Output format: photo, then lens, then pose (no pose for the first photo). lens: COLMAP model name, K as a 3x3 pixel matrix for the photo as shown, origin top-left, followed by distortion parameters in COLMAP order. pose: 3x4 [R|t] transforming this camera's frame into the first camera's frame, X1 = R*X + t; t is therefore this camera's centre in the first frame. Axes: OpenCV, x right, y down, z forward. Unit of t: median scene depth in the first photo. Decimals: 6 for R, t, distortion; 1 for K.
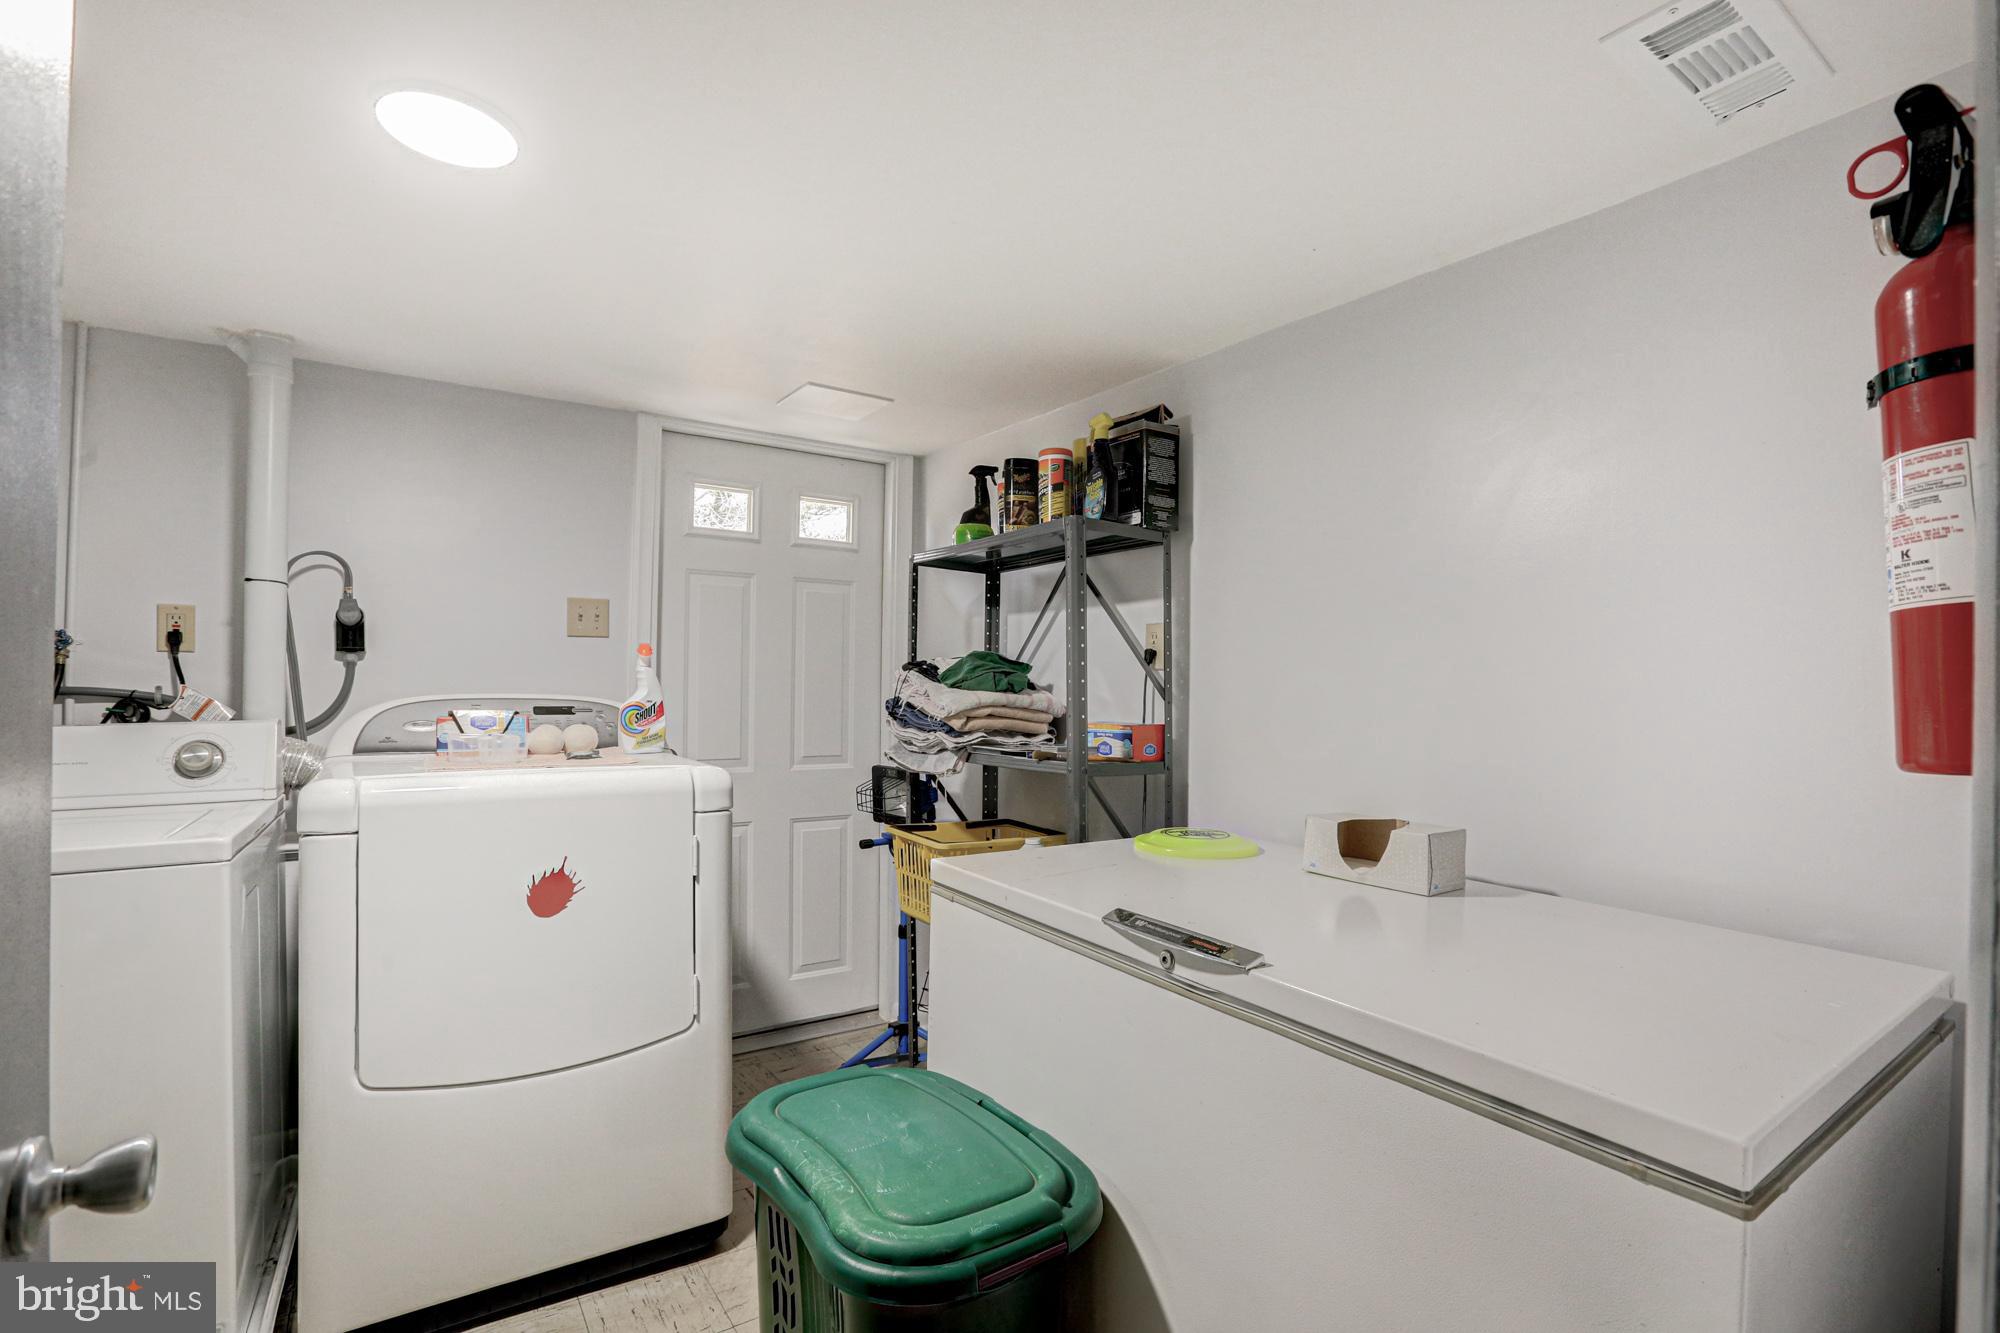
lens RADIAL K [[913.0, 0, 1013.7], [0, 913.0, 679.8], [0, 0, 1]] dist [-0.045233, 0.014754]
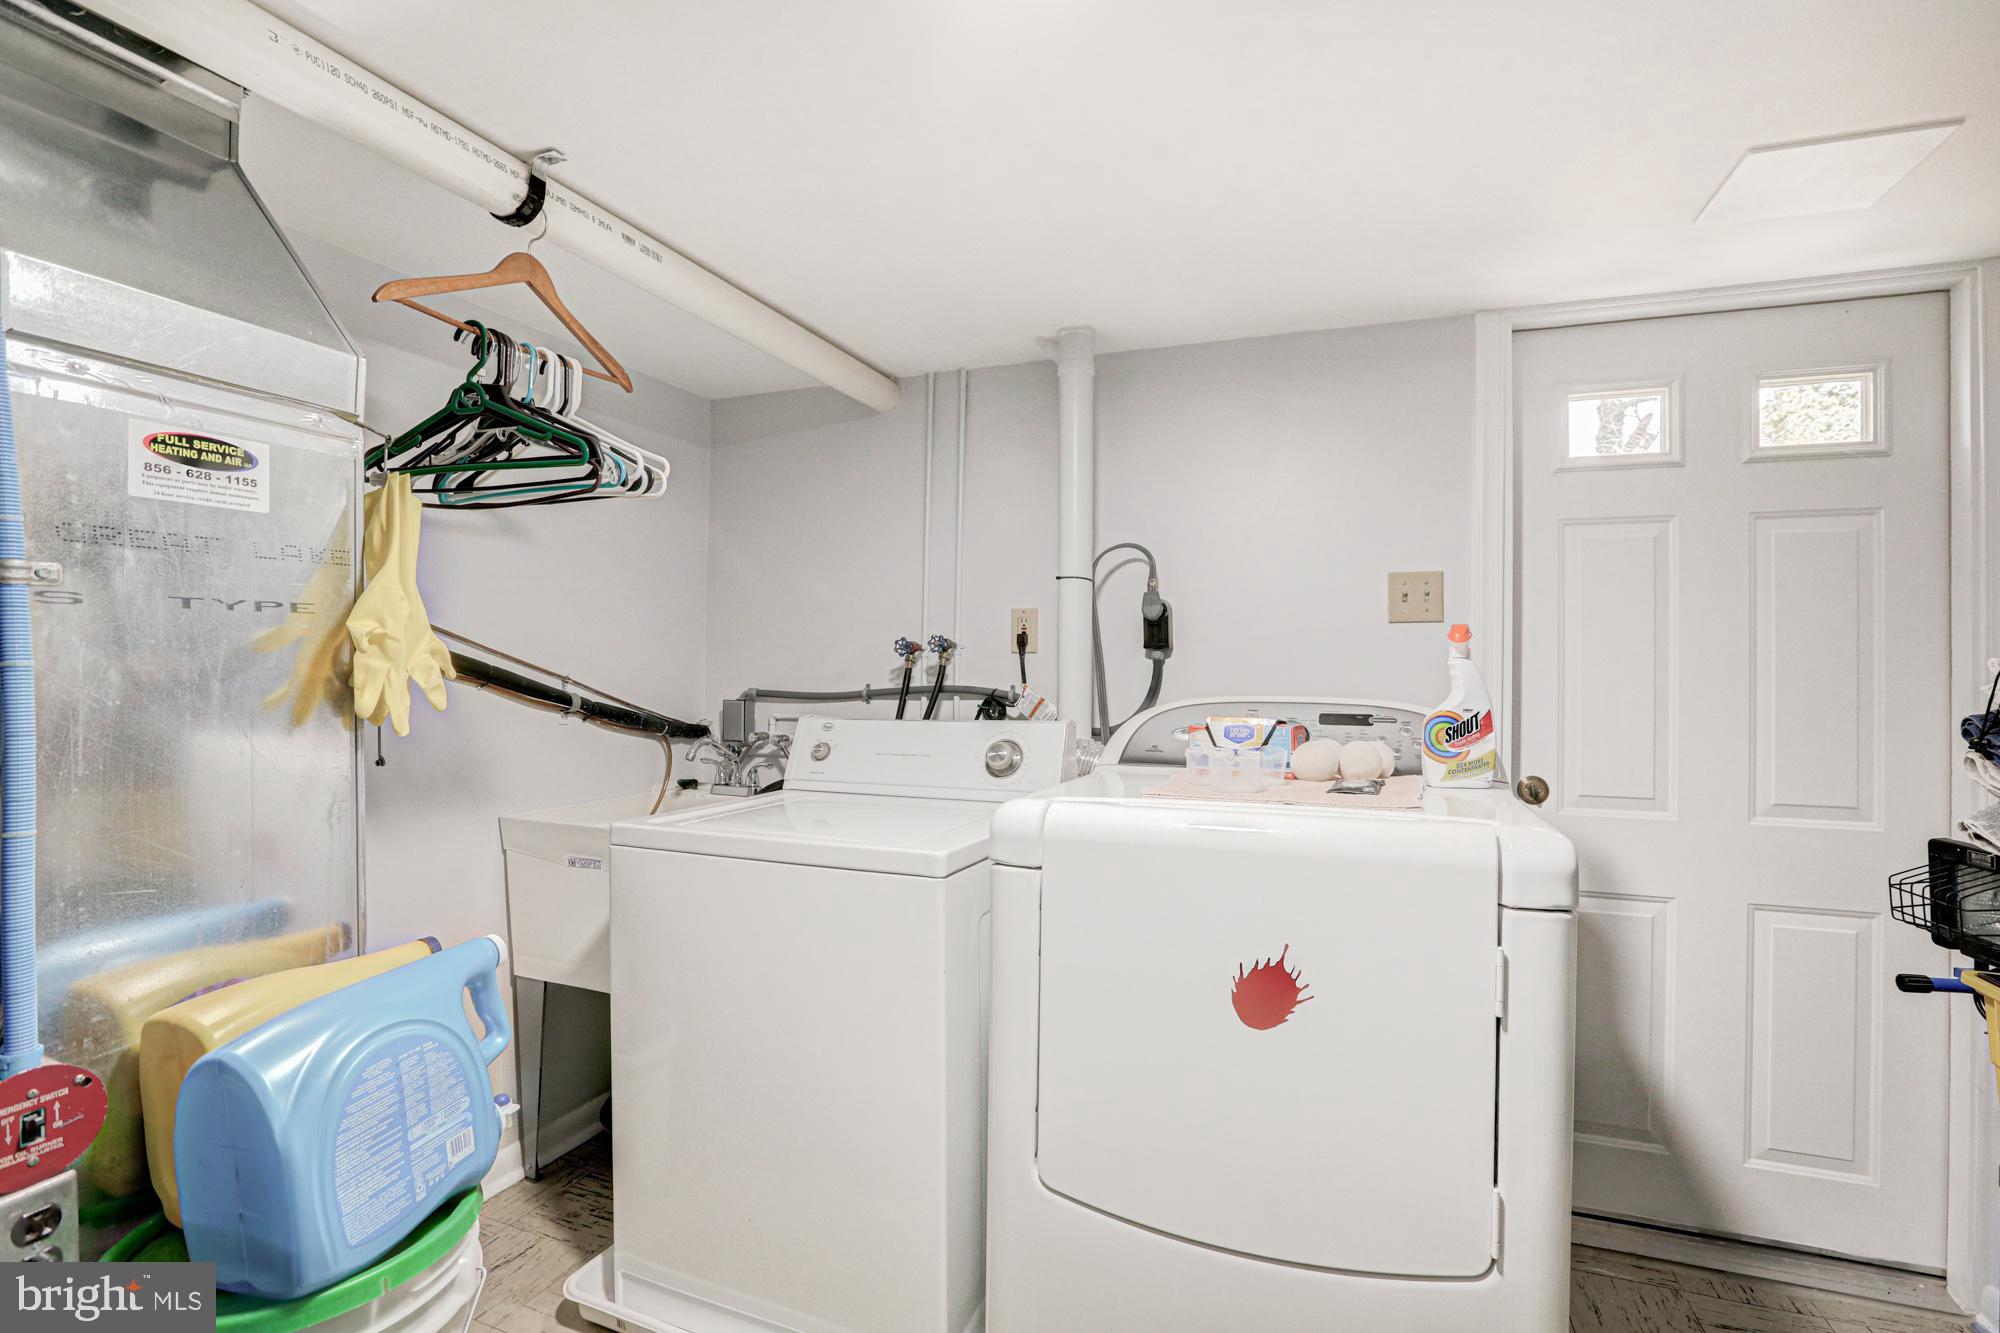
lens RADIAL K [[945.1, 0, 967.0], [0, 945.1, 662.9], [0, 0, 1]] dist [-0.061358, 0.018475]
pose [[0.560992, -0.016470, -0.827657, -0.042409], [0.000631, 0.999810, -0.019468, 0.001936], [0.827821, 0.010399, 0.560896, 0.307153]]
